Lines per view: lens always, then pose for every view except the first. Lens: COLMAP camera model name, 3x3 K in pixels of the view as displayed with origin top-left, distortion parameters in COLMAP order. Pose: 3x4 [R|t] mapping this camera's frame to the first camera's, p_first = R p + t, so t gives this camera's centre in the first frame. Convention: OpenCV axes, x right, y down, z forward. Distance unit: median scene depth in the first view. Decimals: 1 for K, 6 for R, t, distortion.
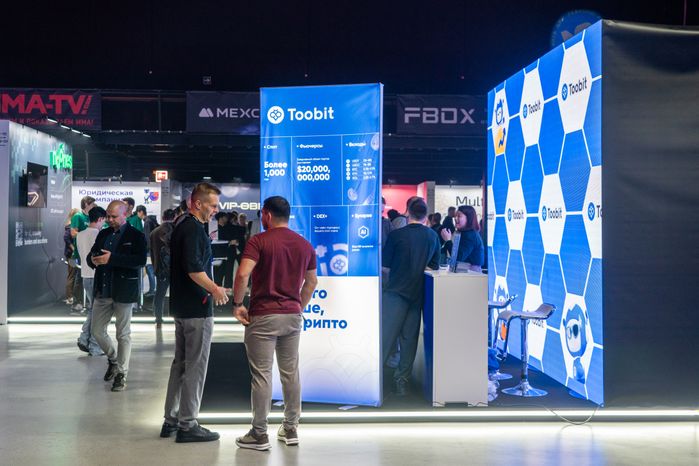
lens RADIAL K [[883.3, 0, 349.2], [0, 883.3, 232.5], [0, 0, 1]] dist [-0.017693, 0.000000]
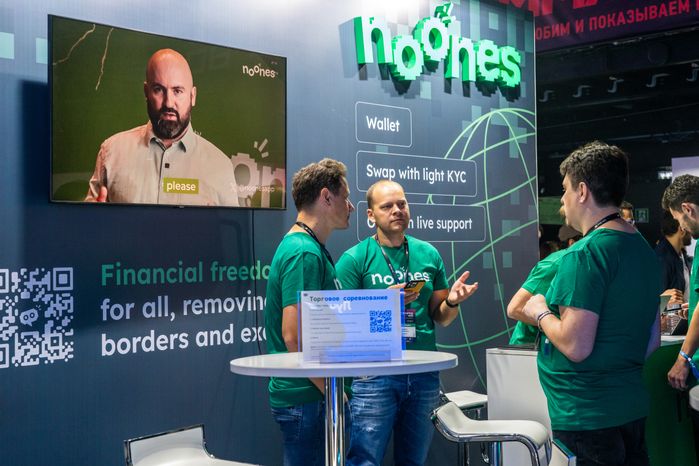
lens RADIAL K [[1065.5, 0, 350.0], [0, 1065.5, 231.9], [0, 0, 1]] dist [0.029762, 0.000000]
pose [[0.673463, -0.033272, -0.738472, -0.076052], [0.012314, 0.999353, -0.033796, -0.008716], [0.739118, 0.013667, 0.673437, 0.700457]]
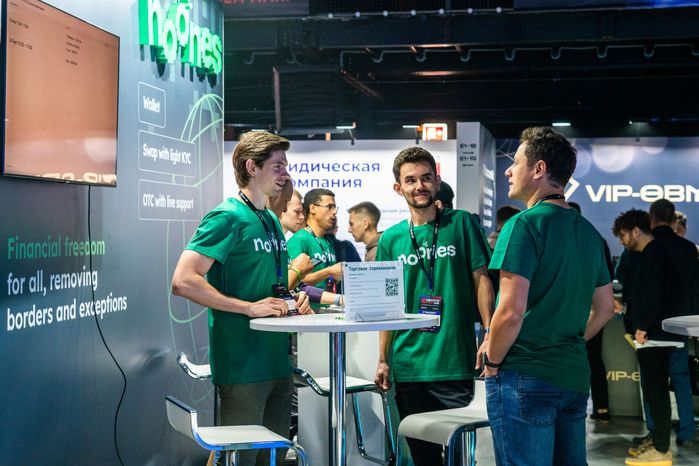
lens RADIAL K [[1221.0, 0, 349.1], [0, 1221.0, 233.2], [0, 0, 1]] dist [0.056324, 0.000000]
pose [[0.970542, -0.004194, -0.240894, -0.158200], [0.001652, 0.999941, -0.010752, -0.008127], [0.240925, 0.010037, 0.970492, 0.568338]]
